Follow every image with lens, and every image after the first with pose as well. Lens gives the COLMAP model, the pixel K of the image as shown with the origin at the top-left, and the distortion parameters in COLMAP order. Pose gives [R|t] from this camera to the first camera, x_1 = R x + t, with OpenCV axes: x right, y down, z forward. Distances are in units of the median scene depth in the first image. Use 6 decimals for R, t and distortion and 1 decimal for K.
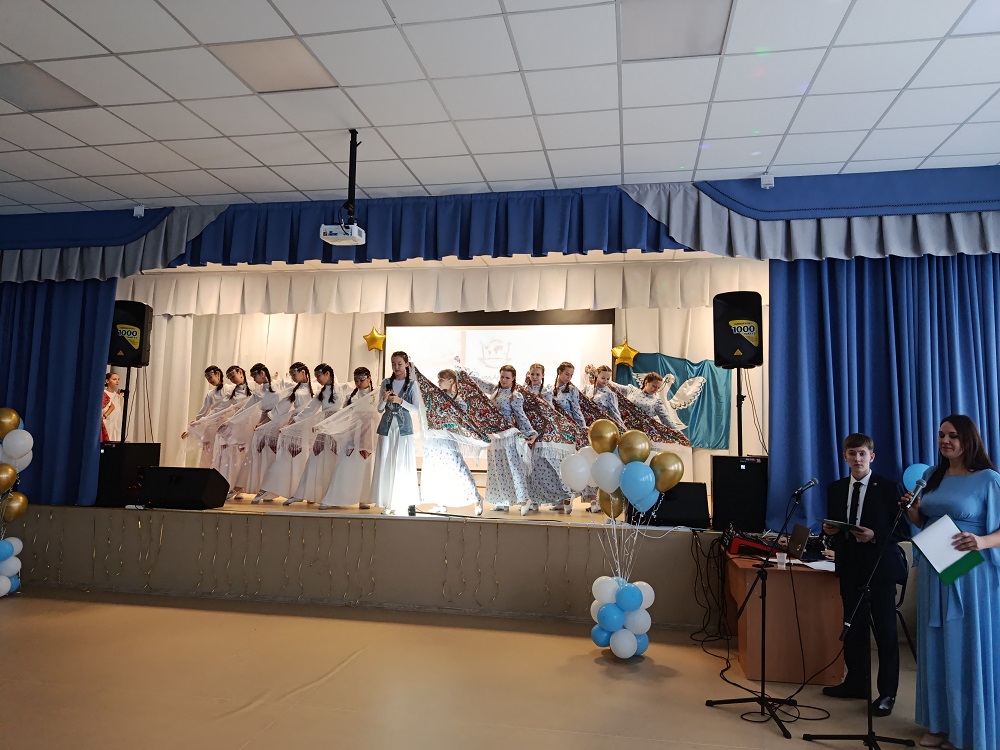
lens RADIAL K [[699.3, 0, 497.5], [0, 699.3, 388.9], [0, 0, 1]] dist [0.085016, -0.123269]
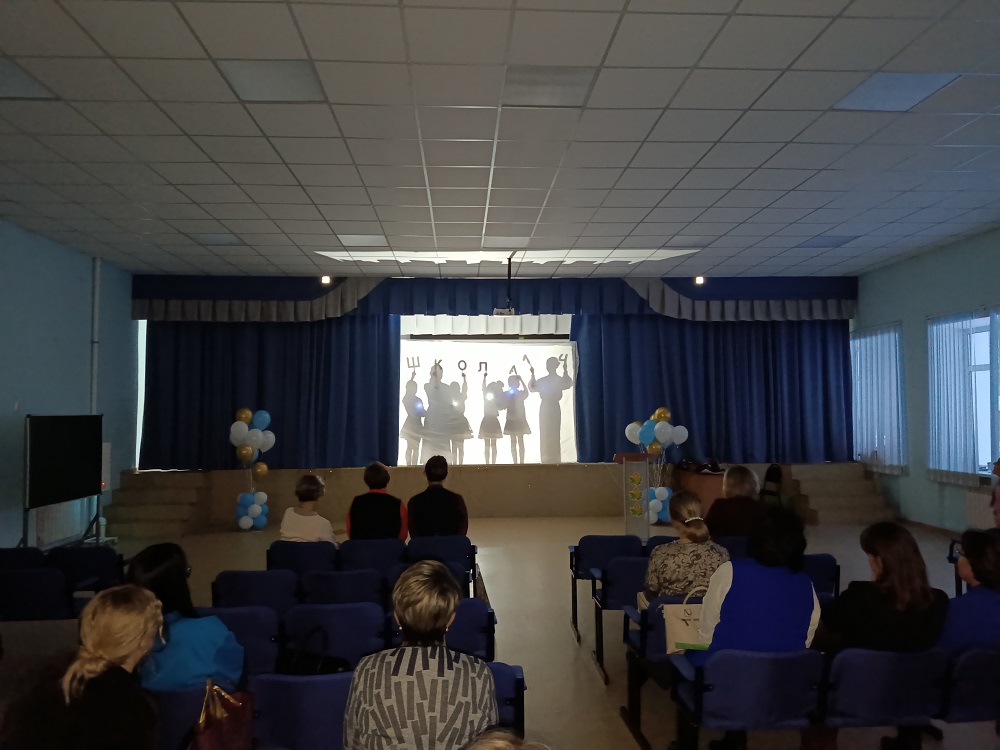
lens RADIAL K [[688.7, 0, 500.0], [0, 688.7, 375.0], [0, 0, 1]] dist [0.067586, -0.117732]
pose [[0.970172, -0.016143, 0.241879, -0.567691], [0.010989, 0.999683, 0.022640, -0.081325], [-0.242167, -0.019306, 0.970042, -0.656568]]
